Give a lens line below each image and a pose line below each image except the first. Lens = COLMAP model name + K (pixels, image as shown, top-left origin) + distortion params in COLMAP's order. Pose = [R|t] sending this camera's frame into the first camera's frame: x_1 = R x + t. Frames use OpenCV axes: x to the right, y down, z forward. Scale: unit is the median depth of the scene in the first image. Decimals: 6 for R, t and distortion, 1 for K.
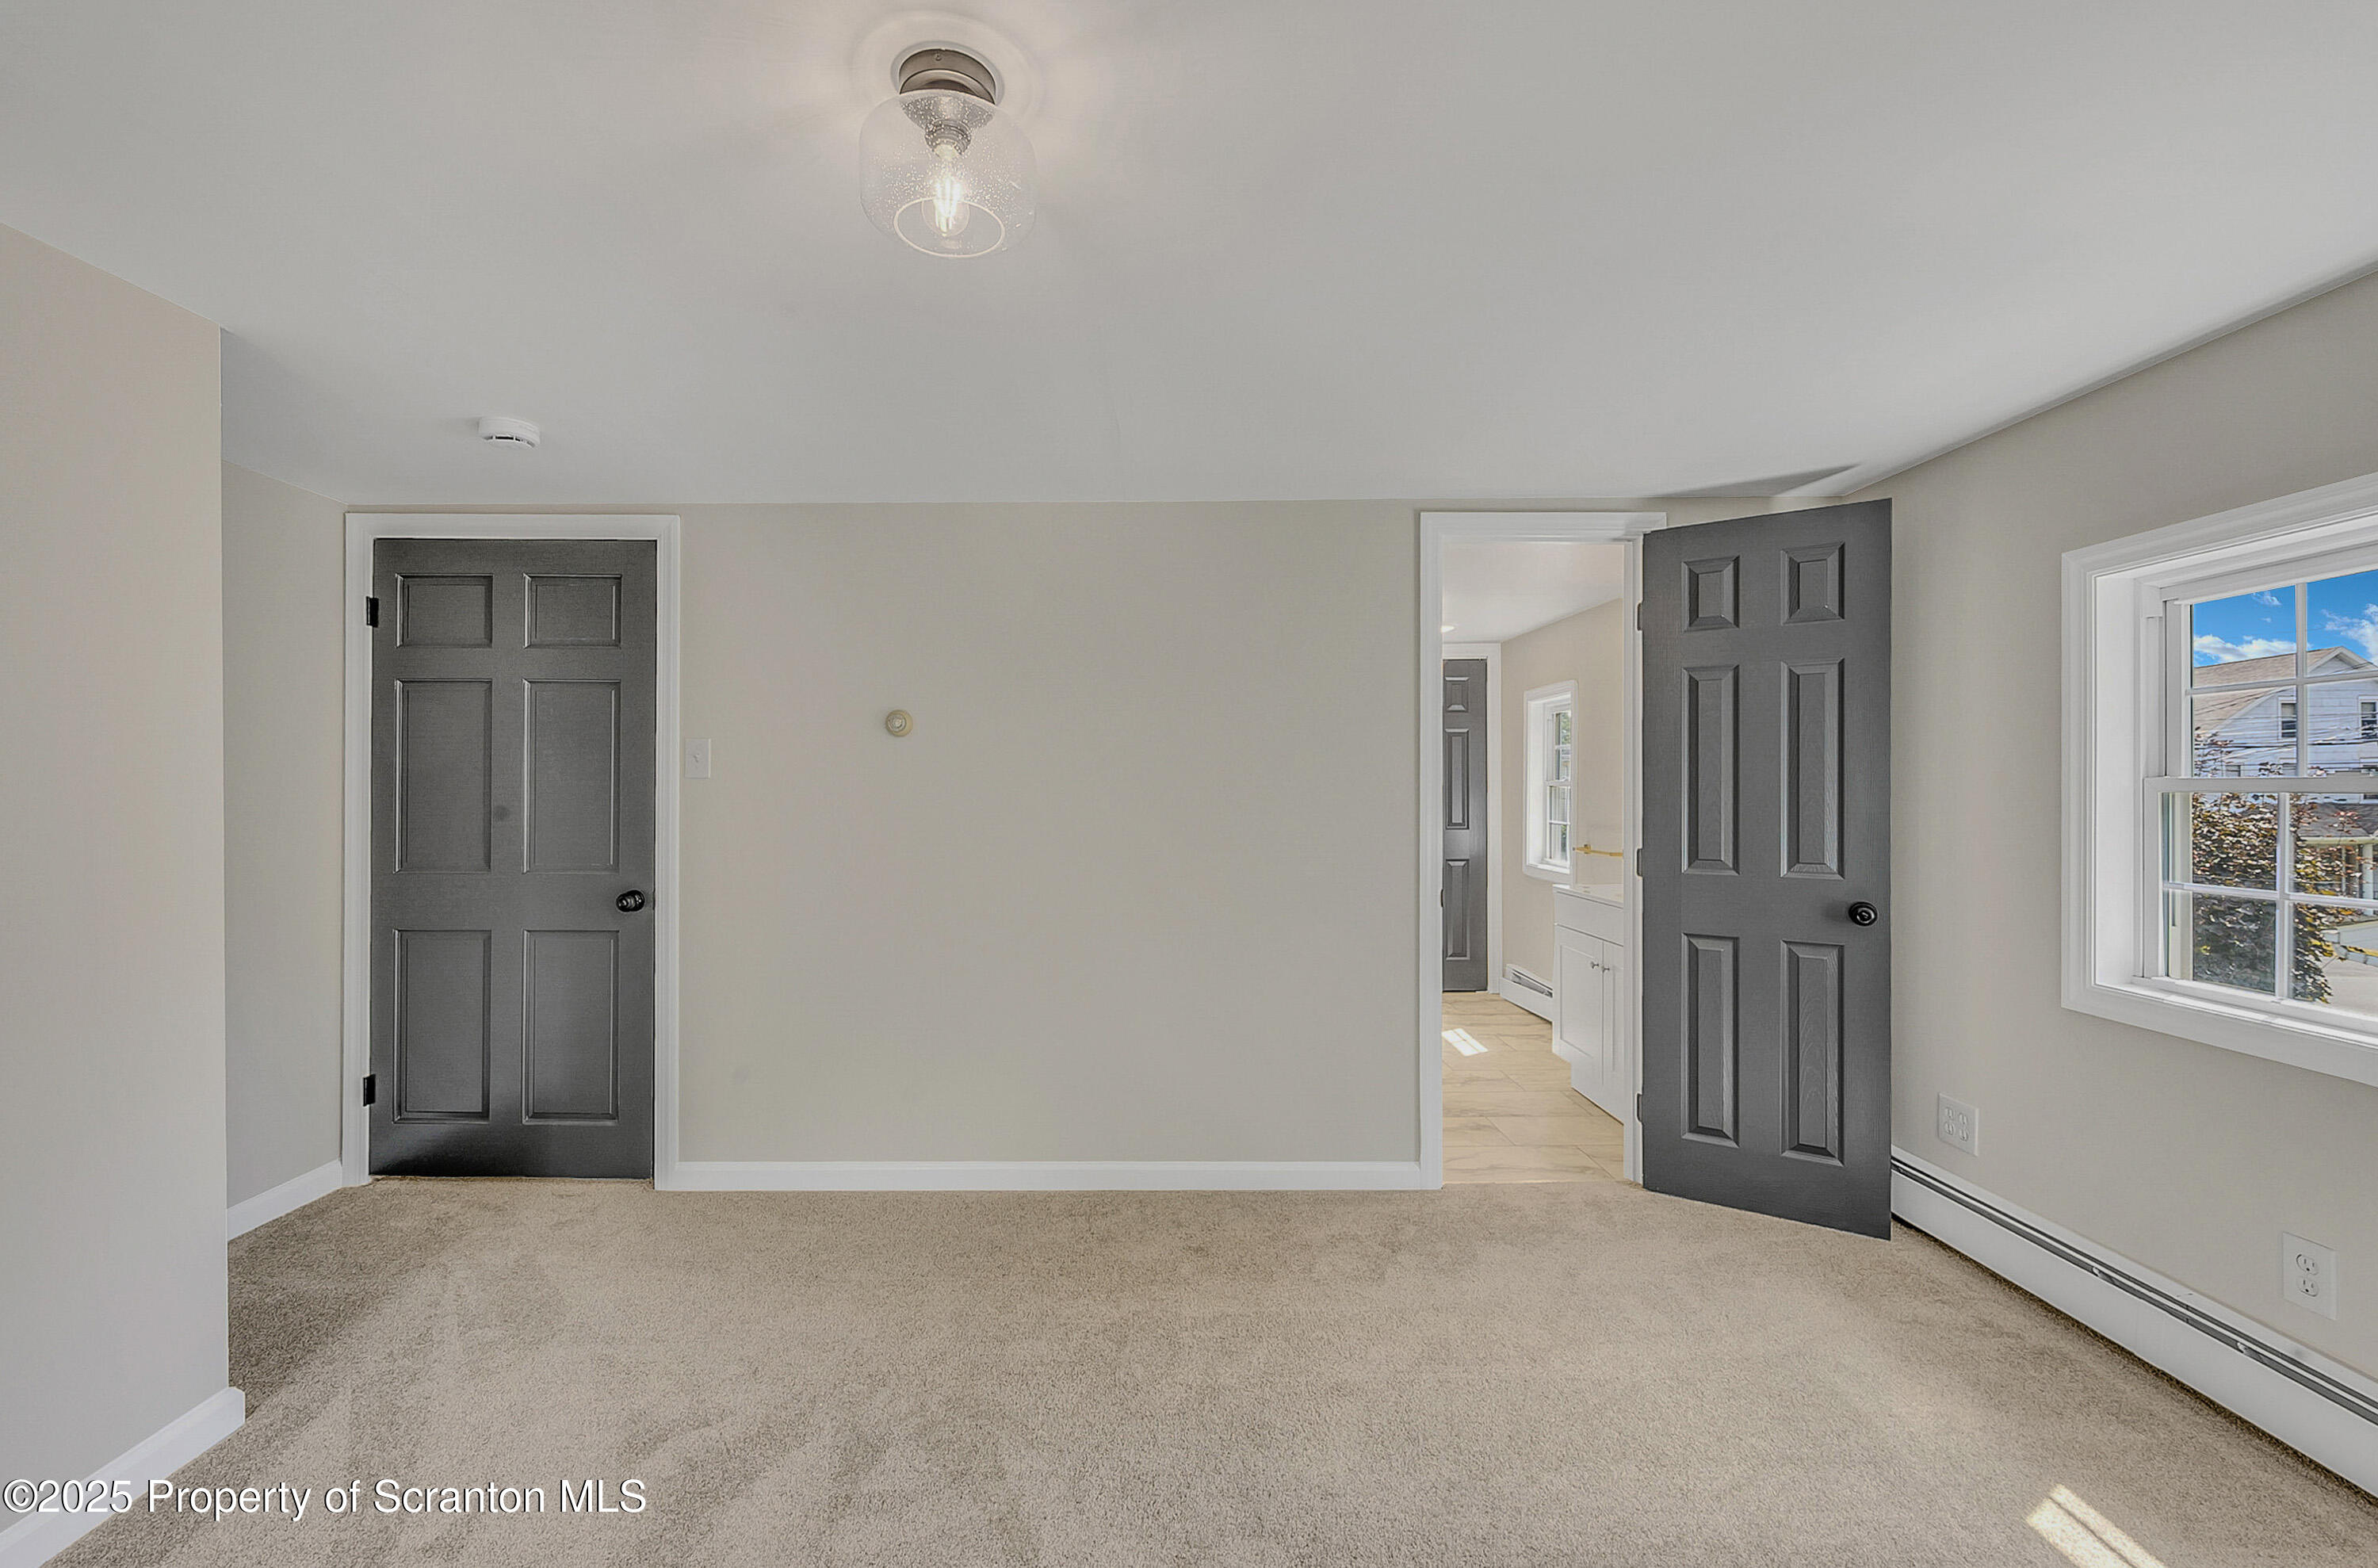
lens RADIAL K [[1049.0, 0, 1183.6], [0, 1049.0, 795.9], [0, 0, 1]] dist [-0.000074, -0.000060]
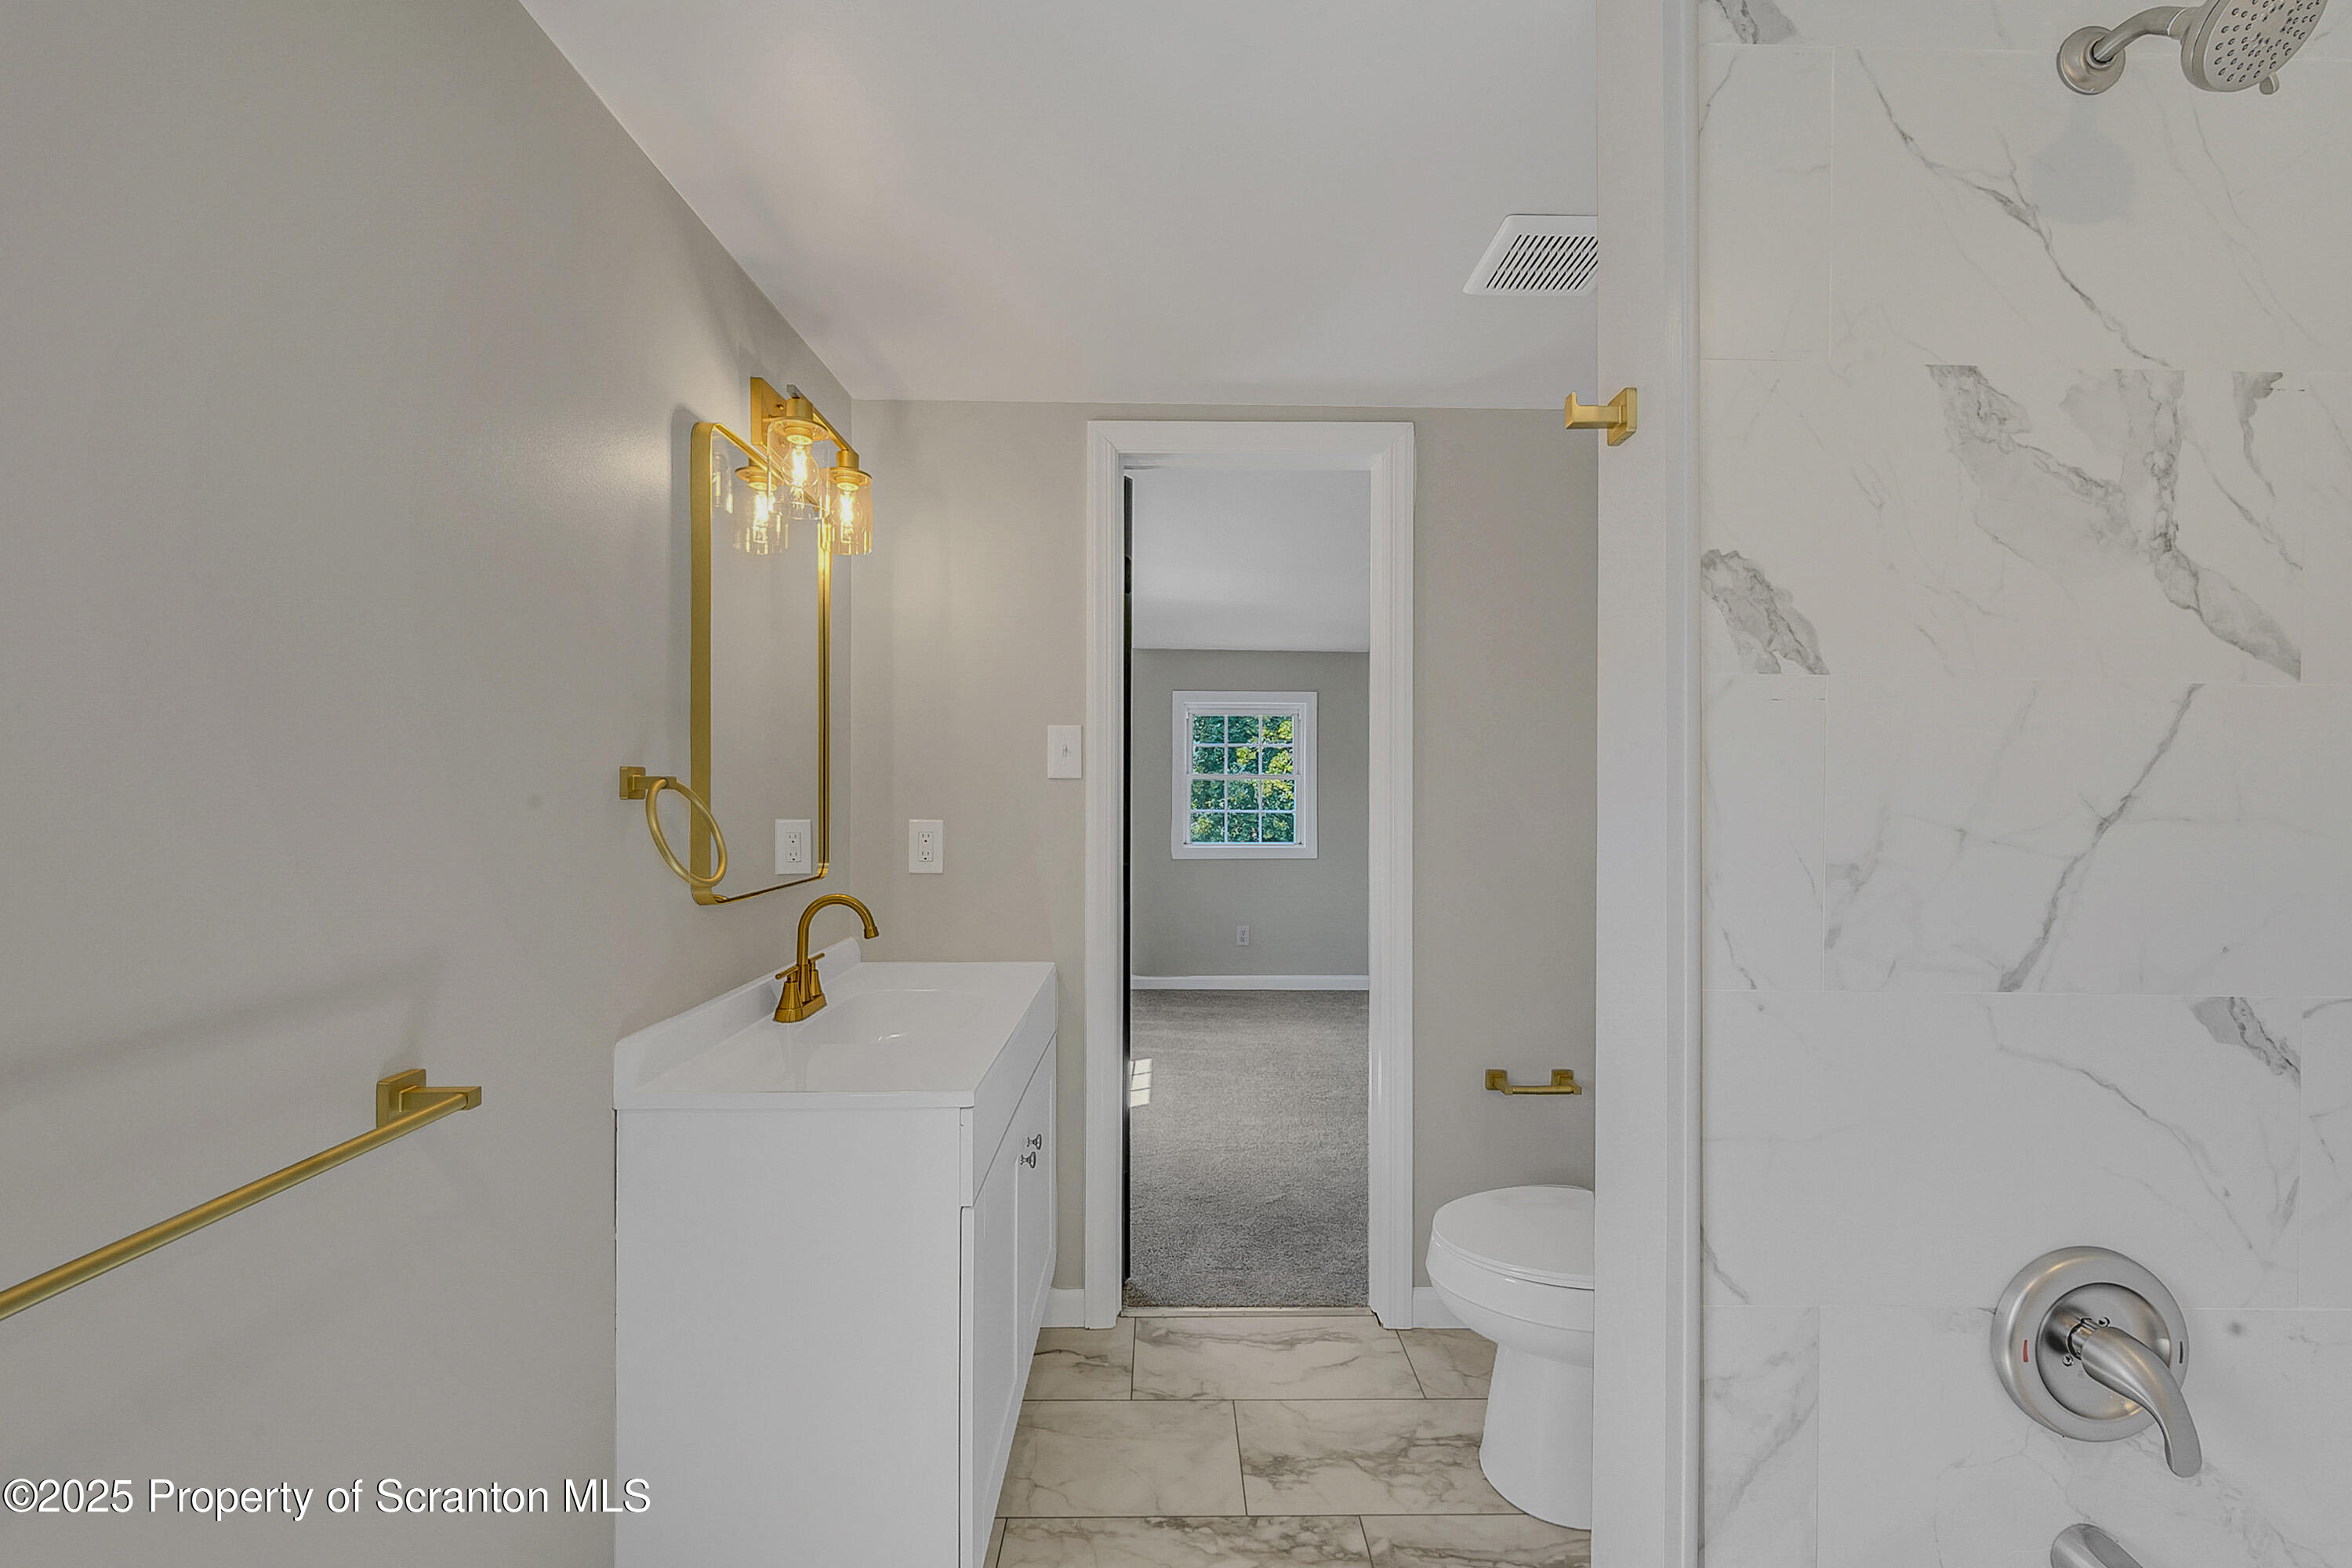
lens RADIAL K [[1108.8, 0, 1147.2], [0, 1108.8, 770.6], [0, 0, 1]] dist [0.001011, -0.000100]
pose [[-0.999662, -0.002692, 0.025859, 0.739000], [-0.002655, 0.999995, 0.001472, -0.042504], [-0.025863, 0.001403, -0.999665, 3.438840]]
